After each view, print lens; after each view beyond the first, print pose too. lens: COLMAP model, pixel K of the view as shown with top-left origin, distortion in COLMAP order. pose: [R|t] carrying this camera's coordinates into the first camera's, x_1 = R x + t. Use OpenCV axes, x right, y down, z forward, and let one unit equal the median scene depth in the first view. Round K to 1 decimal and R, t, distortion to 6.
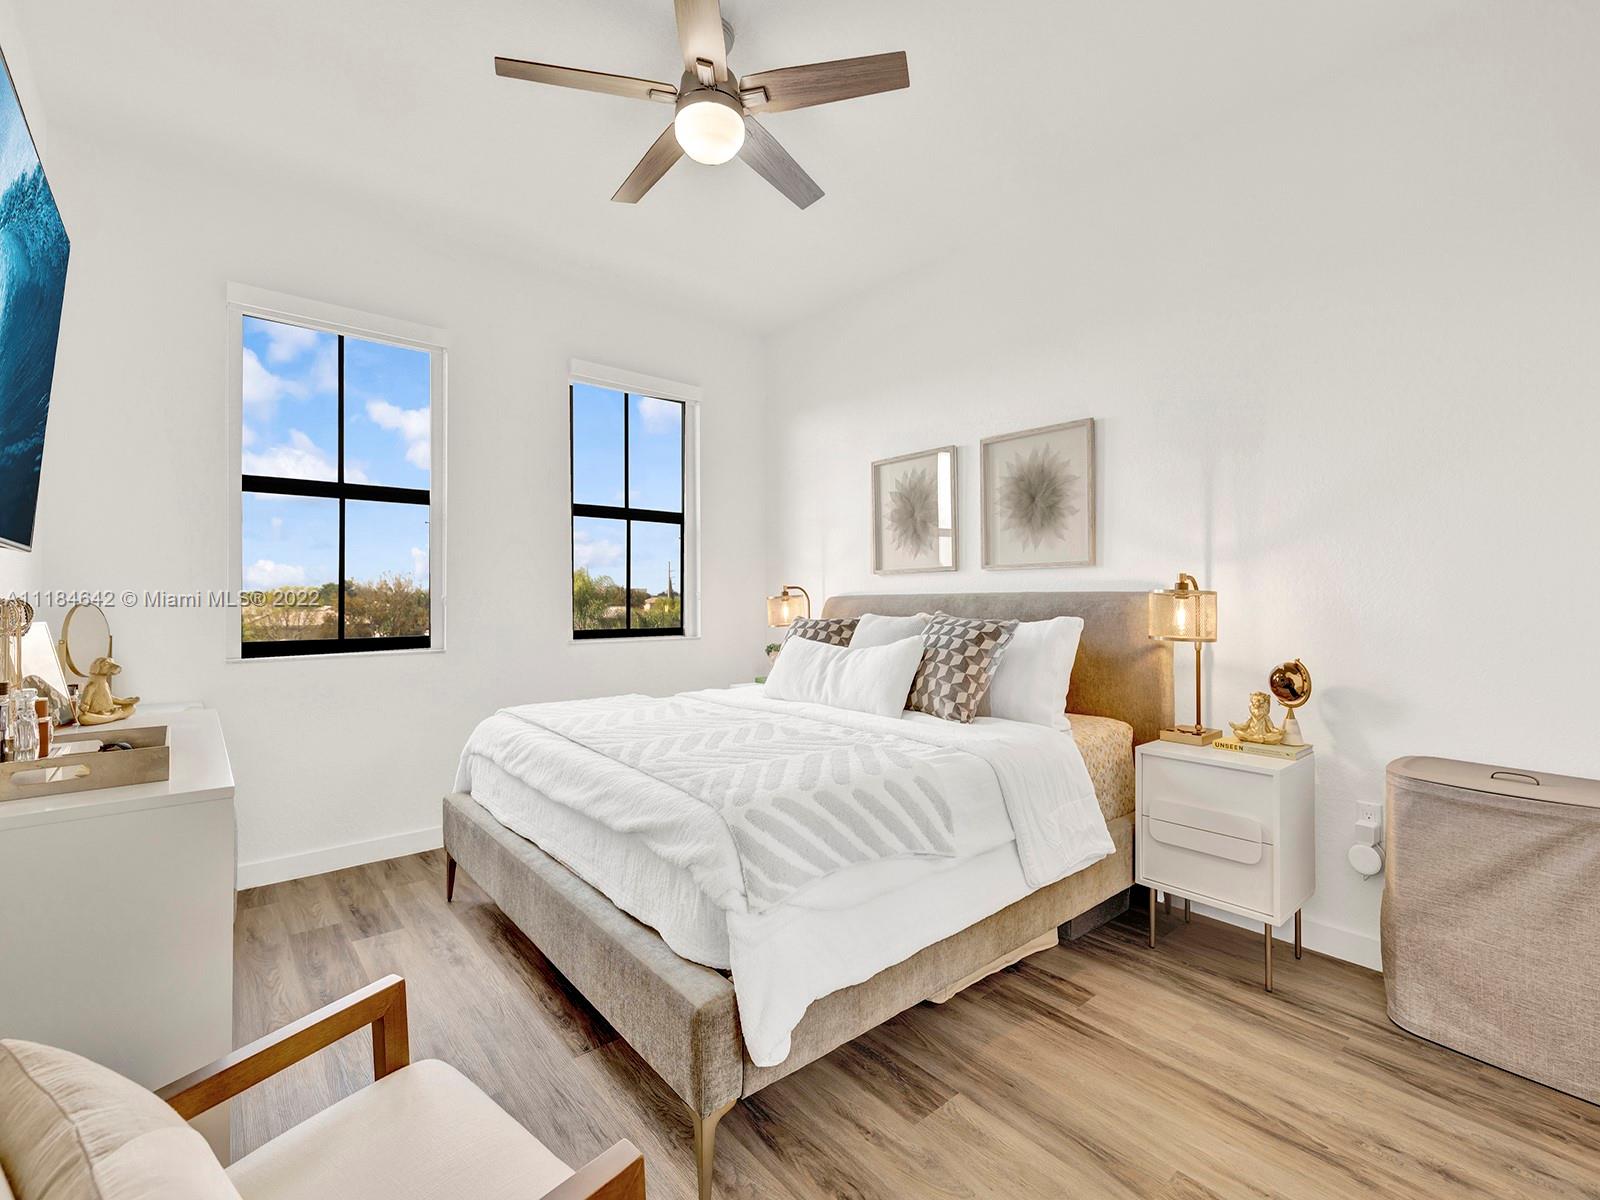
lens RADIAL K [[706.8, 0, 801.0], [0, 706.8, 588.2], [0, 0, 1]] dist [0.000101, -0.000027]
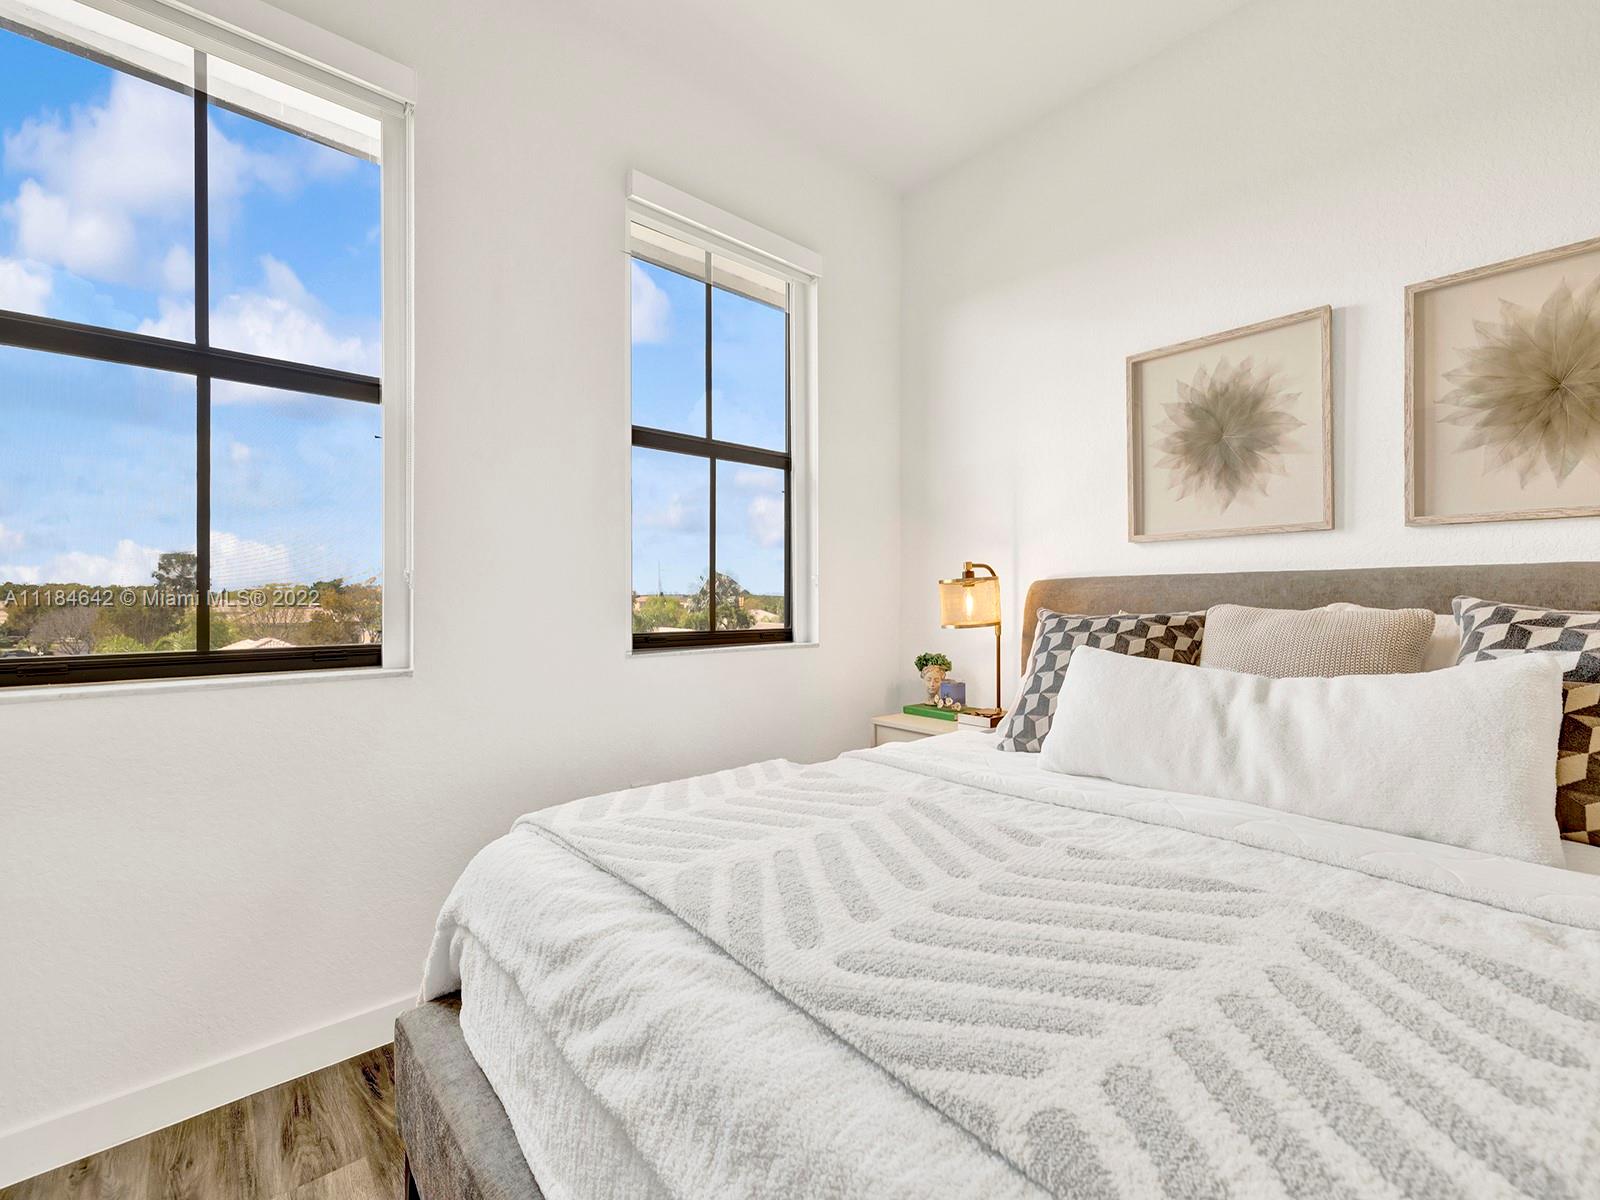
lens RADIAL K [[683.4, 0, 801.1], [0, 683.4, 596.6], [0, 0, 1]] dist [0.000337, 0.000093]
pose [[0.999698, 0.003409, 0.024333, -0.205139], [-0.003706, 0.999919, 0.012193, 0.022359], [-0.024289, -0.012279, 0.999630, 0.441458]]
